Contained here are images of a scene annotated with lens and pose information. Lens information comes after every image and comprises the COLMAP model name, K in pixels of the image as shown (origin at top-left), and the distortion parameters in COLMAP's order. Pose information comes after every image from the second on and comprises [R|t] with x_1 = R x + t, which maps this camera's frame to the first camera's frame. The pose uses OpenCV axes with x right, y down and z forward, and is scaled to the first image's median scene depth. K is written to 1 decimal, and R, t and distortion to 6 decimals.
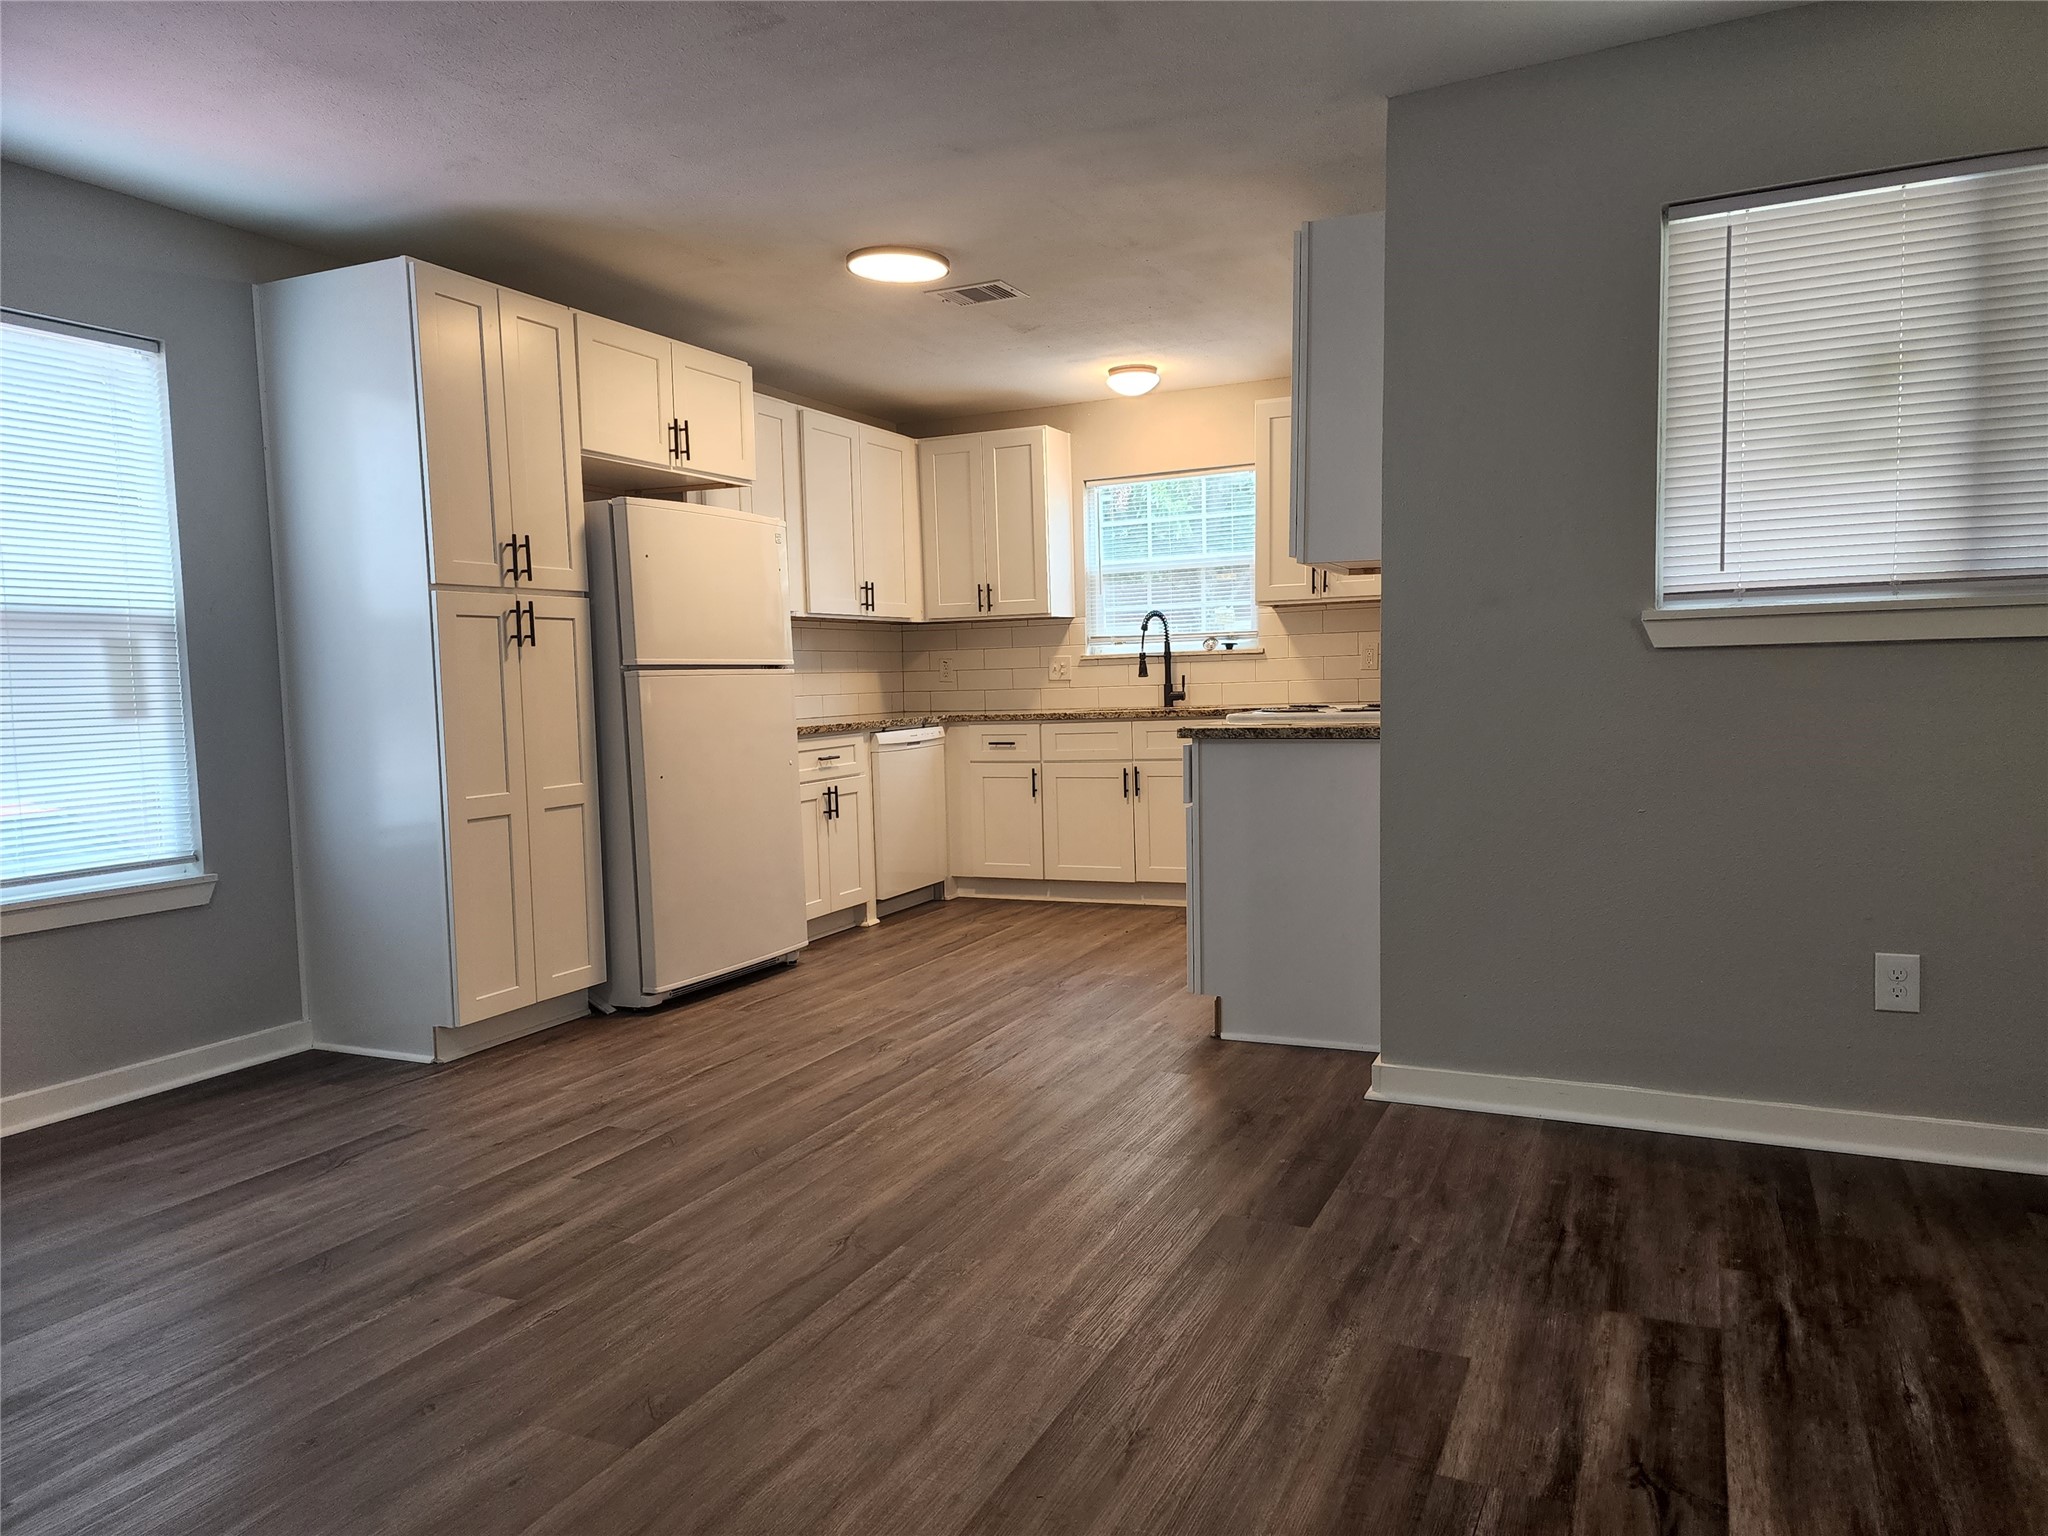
lens RADIAL K [[1372.2, 0, 1029.2], [0, 1372.2, 782.3], [0, 0, 1]] dist [0.073438, -0.068095]
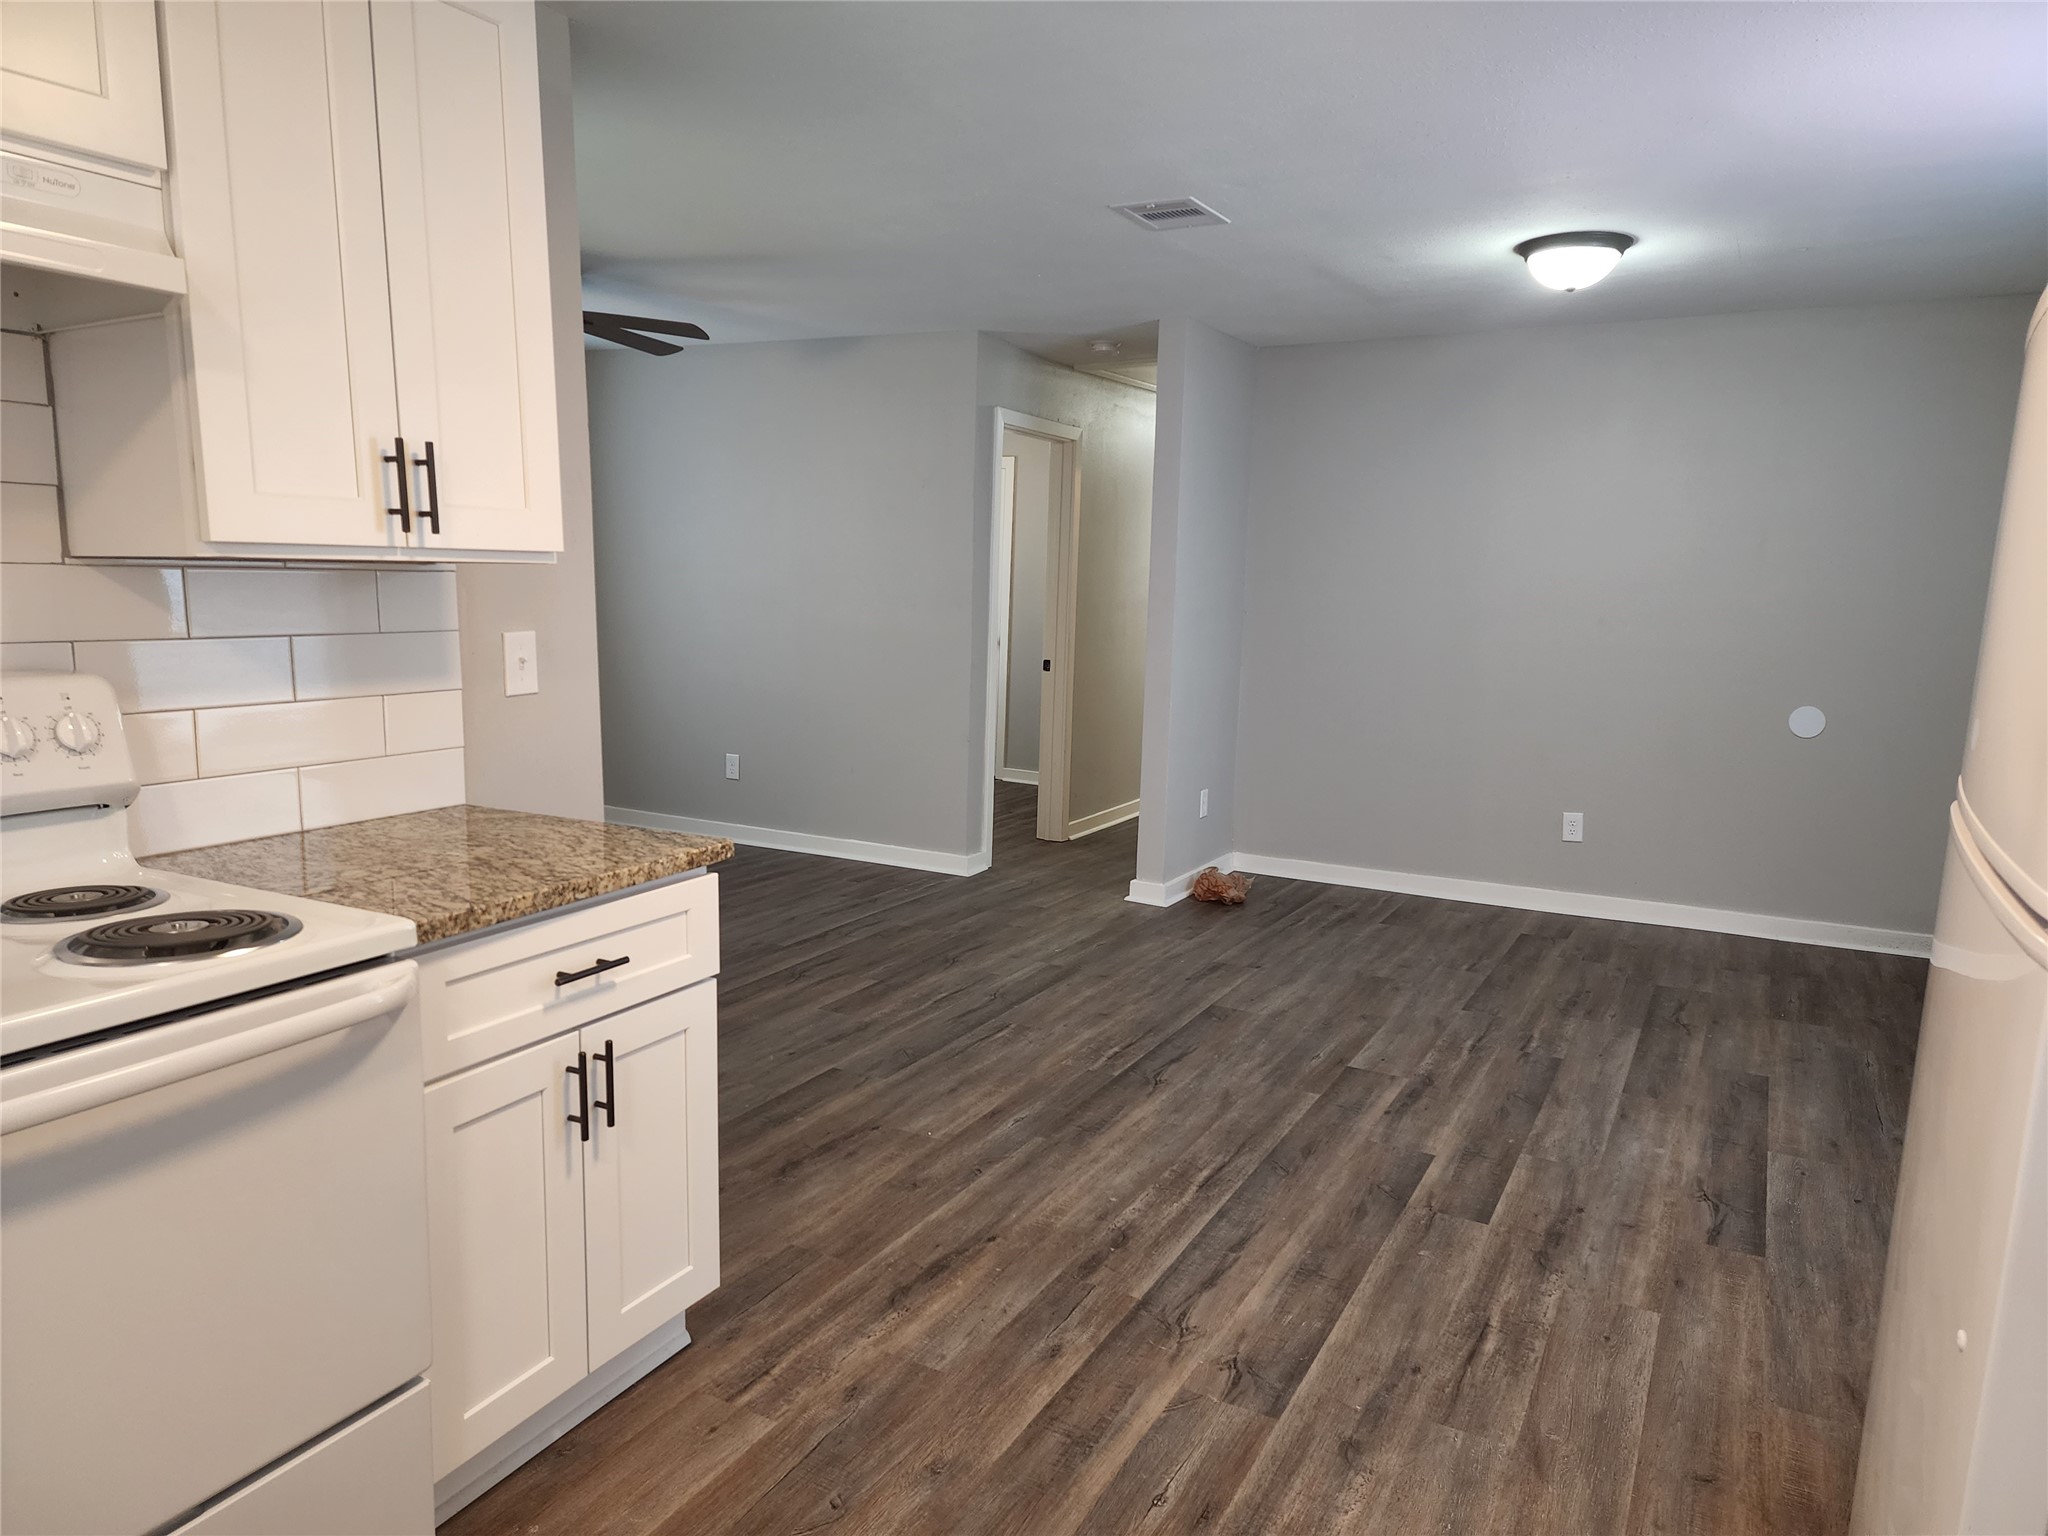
lens RADIAL K [[1372.2, 0, 1029.9], [0, 1372.2, 774.9], [0, 0, 1]] dist [0.073438, -0.068095]
pose [[-0.998900, -0.007402, 0.046306, -0.043784], [0.003200, 0.974400, 0.224800, -0.196062], [-0.046785, 0.224701, -0.973304, 1.536981]]
